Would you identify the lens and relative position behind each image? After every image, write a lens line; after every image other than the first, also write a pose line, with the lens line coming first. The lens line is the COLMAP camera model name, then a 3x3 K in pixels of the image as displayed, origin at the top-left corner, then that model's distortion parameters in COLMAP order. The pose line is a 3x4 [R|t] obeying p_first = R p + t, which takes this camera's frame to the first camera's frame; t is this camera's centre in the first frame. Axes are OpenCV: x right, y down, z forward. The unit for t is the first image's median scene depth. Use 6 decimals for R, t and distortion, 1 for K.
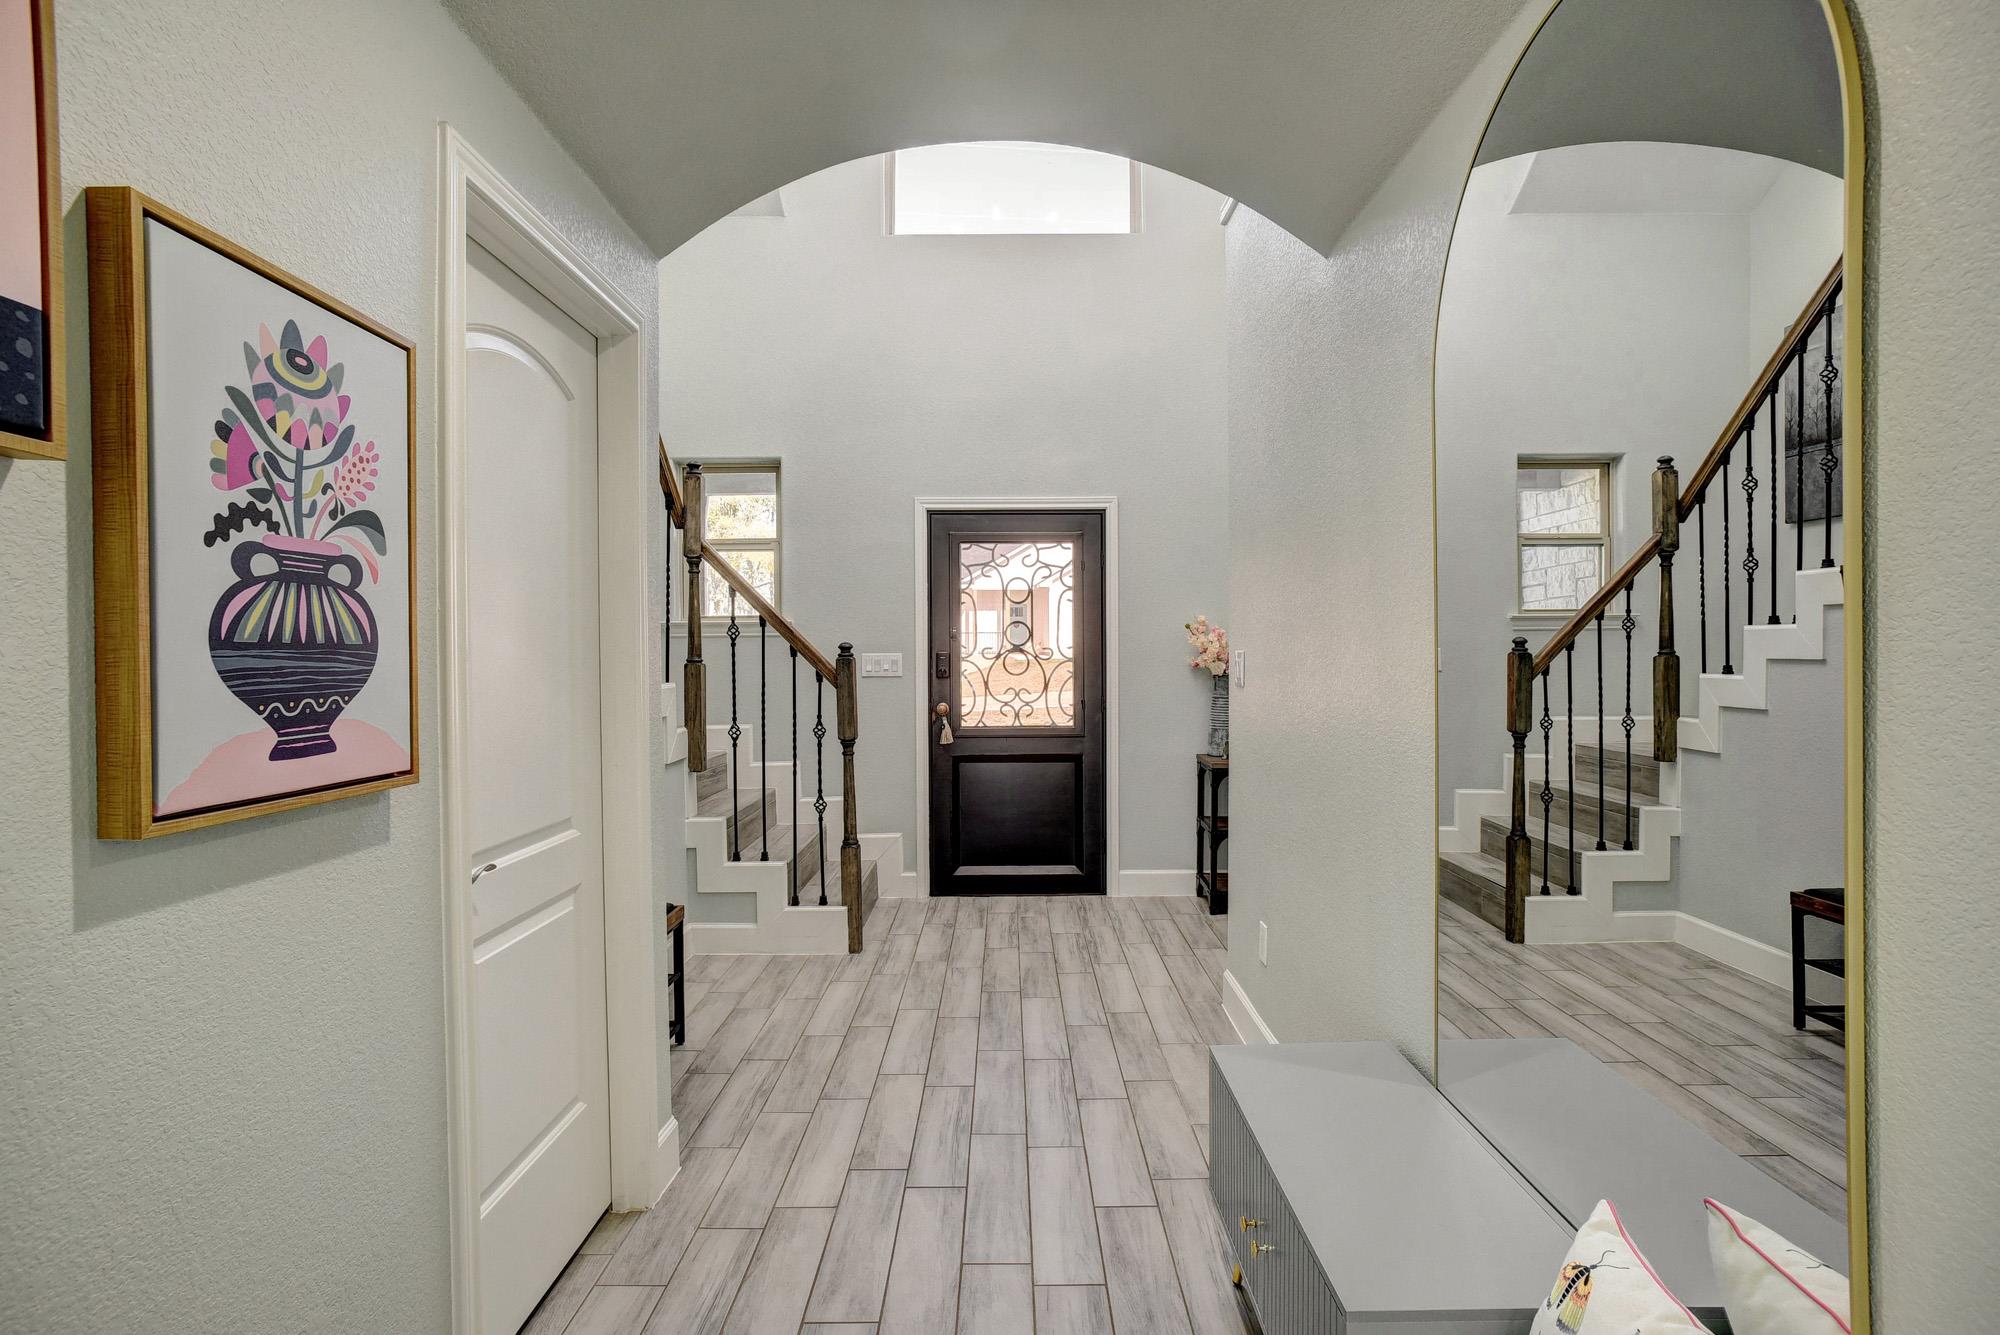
lens RADIAL K [[1018.5, 0, 1000.0], [0, 1018.5, 667.5], [0, 0, 1]] dist [-0.033254, 0.000889]
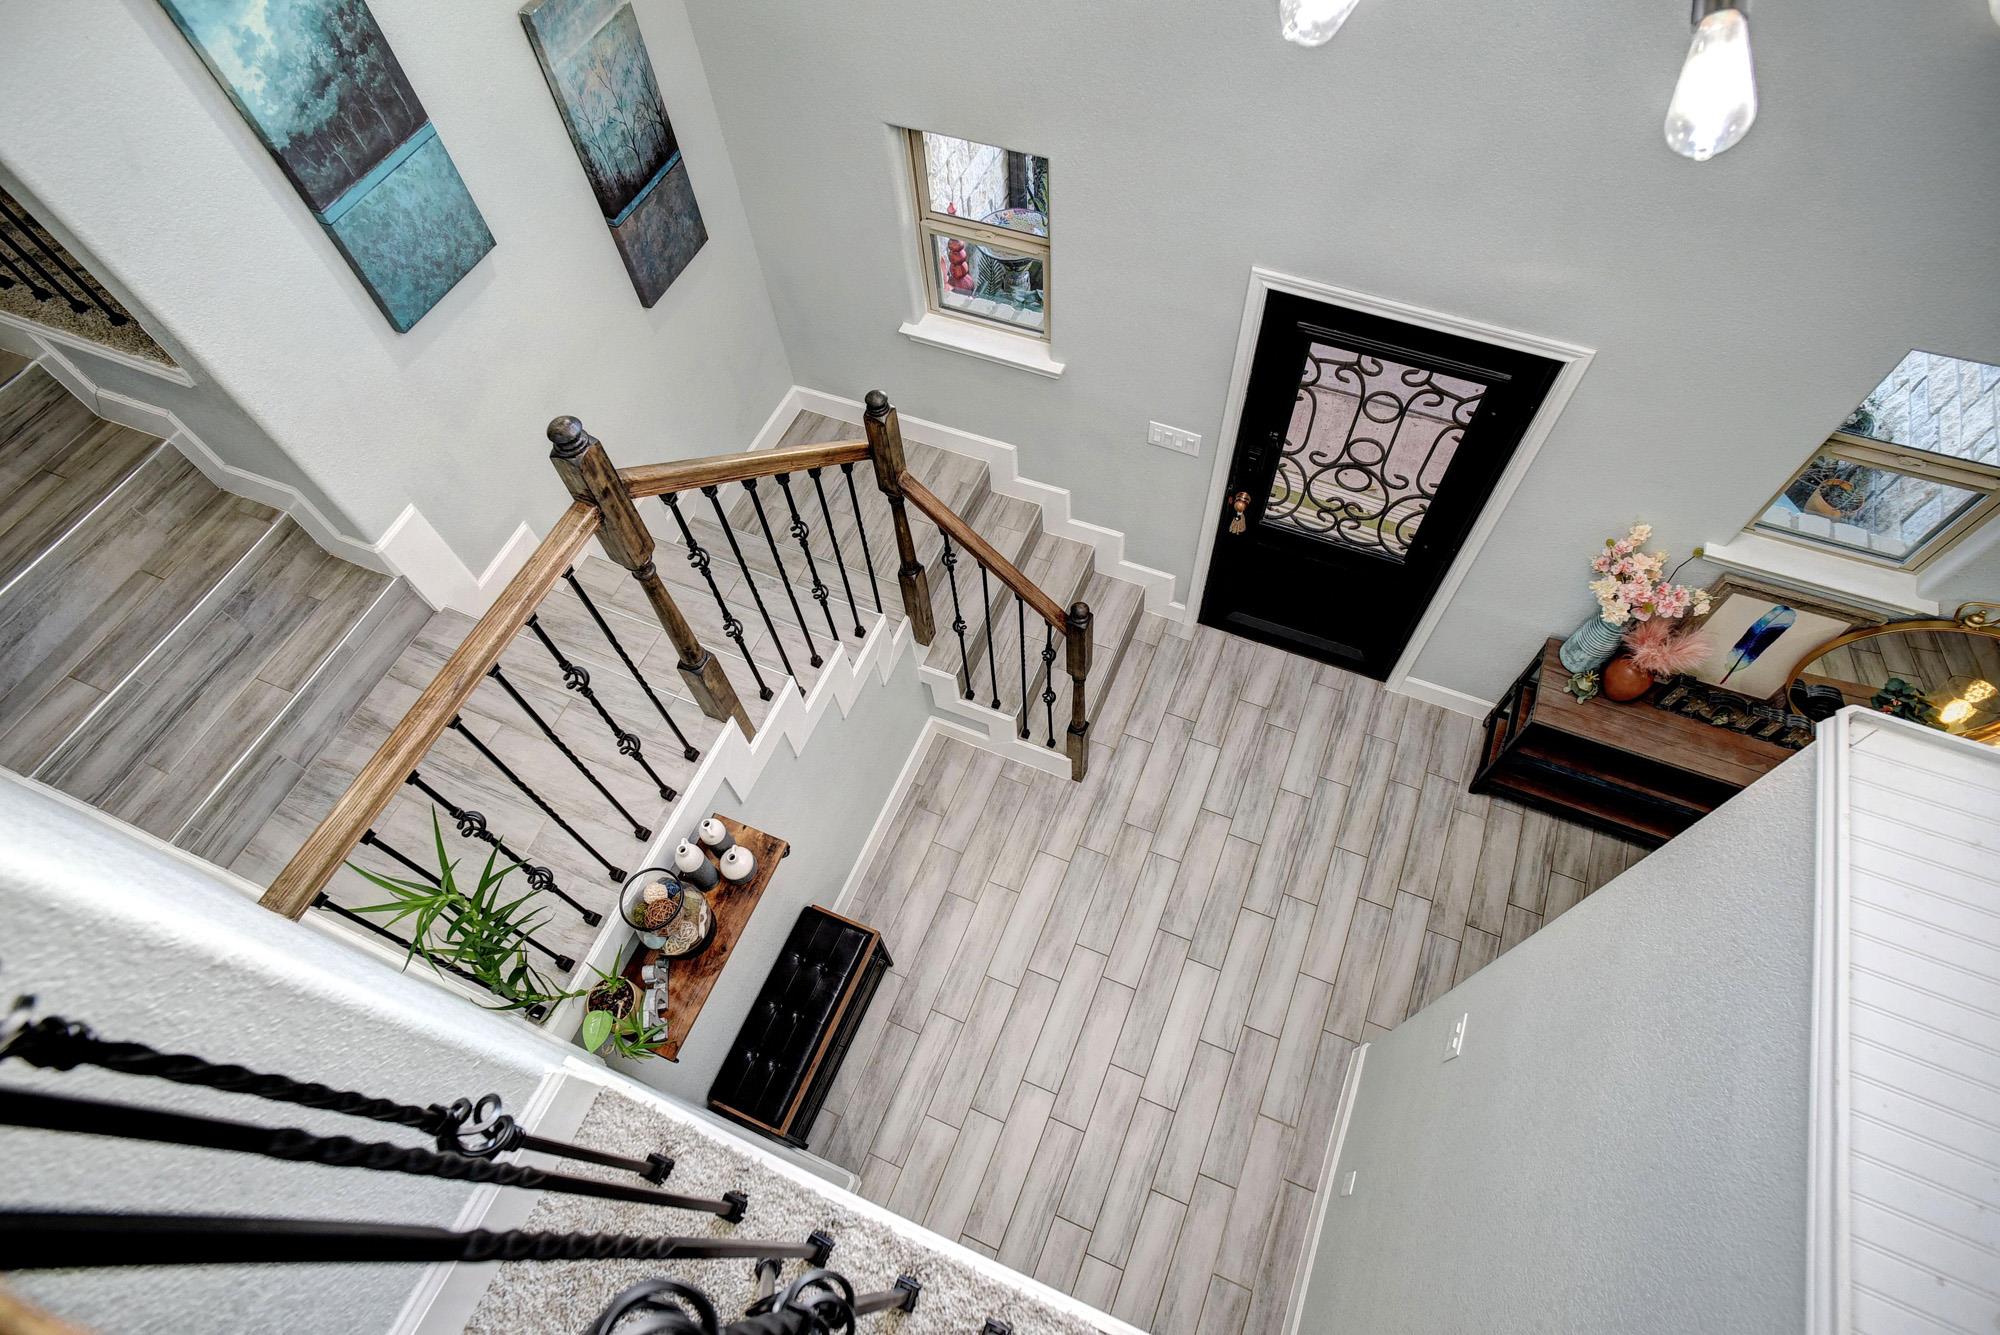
lens RADIAL K [[1018.5, 0, 1000.0], [0, 1018.5, 667.5], [0, 0, 1]] dist [-0.033254, 0.000889]
pose [[0.921611, 0.313377, -0.228971, -0.010071], [0.032591, 0.525386, 0.850239, -0.649689], [0.386743, -0.791053, 0.473989, 0.525862]]
